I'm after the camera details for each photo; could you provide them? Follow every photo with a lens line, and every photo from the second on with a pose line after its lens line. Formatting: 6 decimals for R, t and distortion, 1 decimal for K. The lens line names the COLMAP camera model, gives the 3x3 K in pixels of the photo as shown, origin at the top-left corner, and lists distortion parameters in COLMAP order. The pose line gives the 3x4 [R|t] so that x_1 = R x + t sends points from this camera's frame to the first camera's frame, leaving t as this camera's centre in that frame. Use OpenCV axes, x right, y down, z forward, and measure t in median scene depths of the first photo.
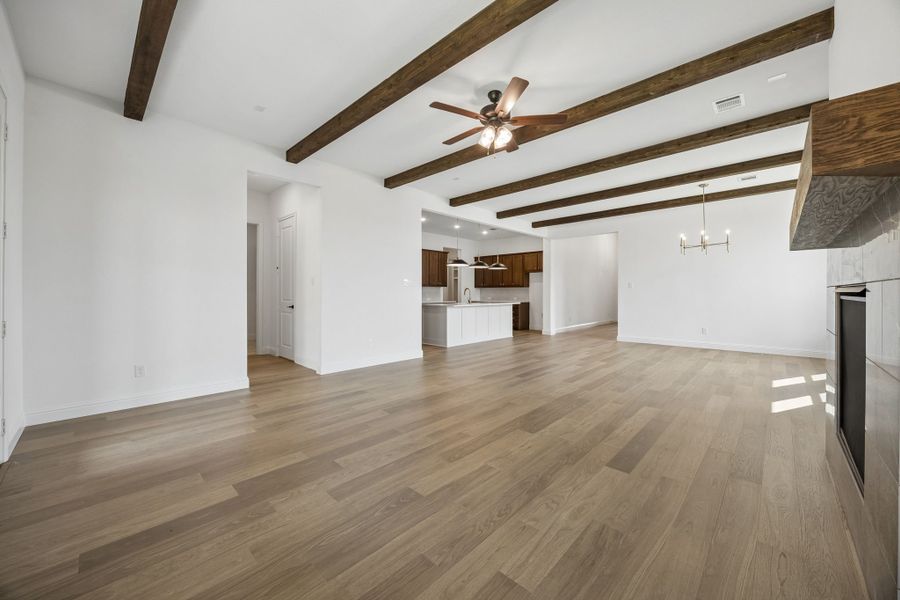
lens RADIAL K [[342.4, 0, 462.1], [0, 342.4, 296.2], [0, 0, 1]] dist [0.000429, 0.000057]
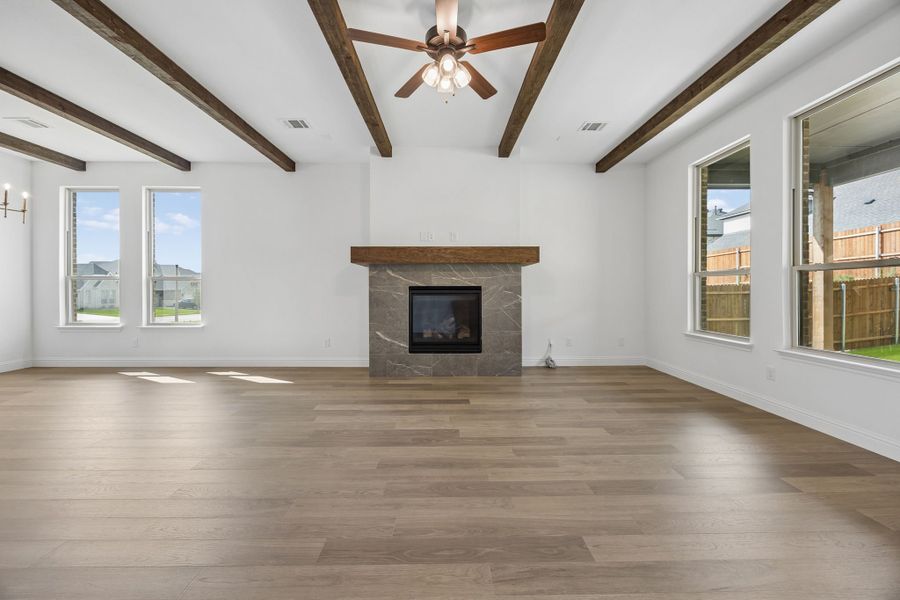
lens RADIAL K [[345.2, 0, 450.0], [0, 345.2, 289.8], [0, 0, 1]] dist [-0.002559, -0.000243]
pose [[-0.682389, -0.001482, 0.730988, -0.290578], [0.005421, 0.999960, 0.007088, -0.006898], [-0.730969, 0.008800, -0.682353, 0.971620]]
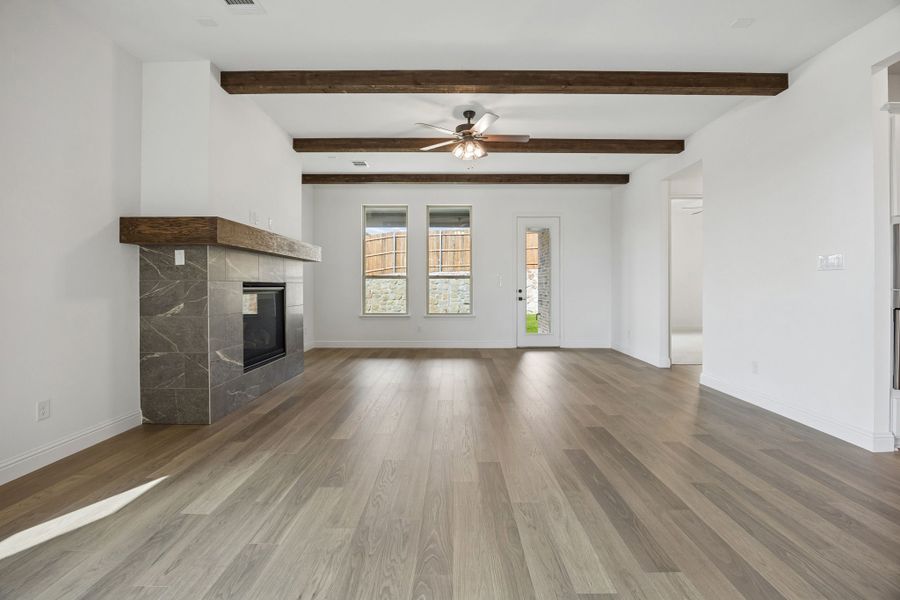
lens RADIAL K [[386.0, 0, 449.4], [0, 386.0, 284.9], [0, 0, 1]] dist [-0.000141, -0.000014]
pose [[-0.745347, -0.006494, -0.666645, 0.664973], [-0.008553, 0.999963, -0.000177, -0.008363], [0.666622, 0.005570, -0.745375, 1.256319]]
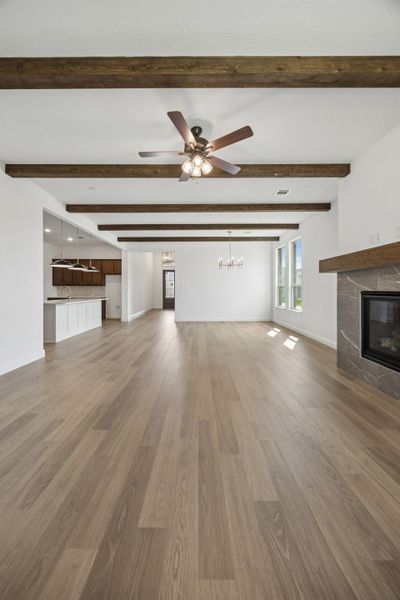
lens RADIAL K [[228.3, 0, 198.4], [0, 228.3, 290.6], [0, 0, 1]] dist [0.000429, 0.000057]
pose [[0.737696, -0.005013, 0.675114, -0.290152], [0.006279, 0.999980, 0.000564, -0.014683], [-0.675104, 0.003823, 0.737713, 0.260047]]
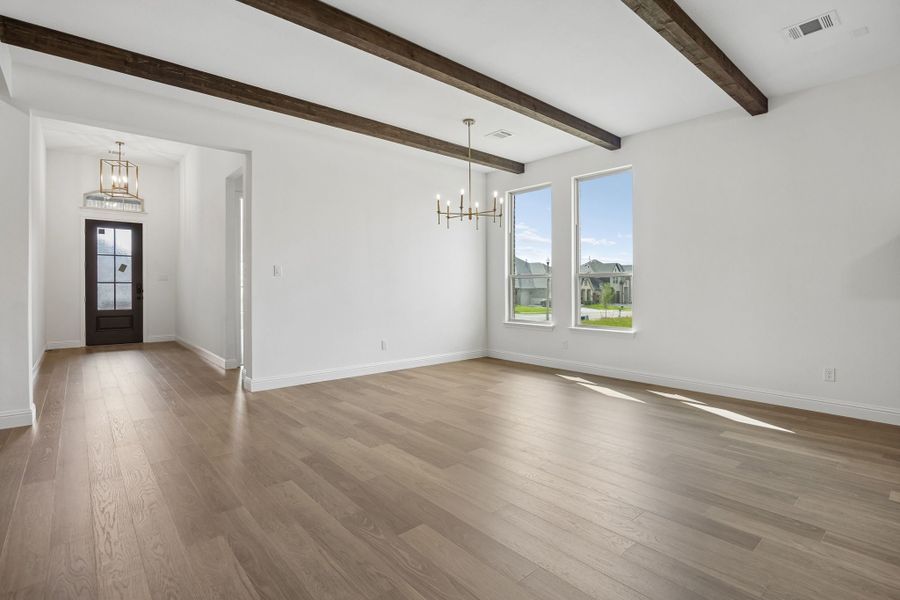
lens RADIAL K [[433.1, 0, 452.1], [0, 433.1, 284.2], [0, 0, 1]] dist [-0.012123, -0.000062]
pose [[0.109667, 0.006541, 0.993947, -0.141586], [0.005764, 0.999957, -0.007216, -0.007904], [-0.993952, 0.006520, 0.109624, 1.141635]]
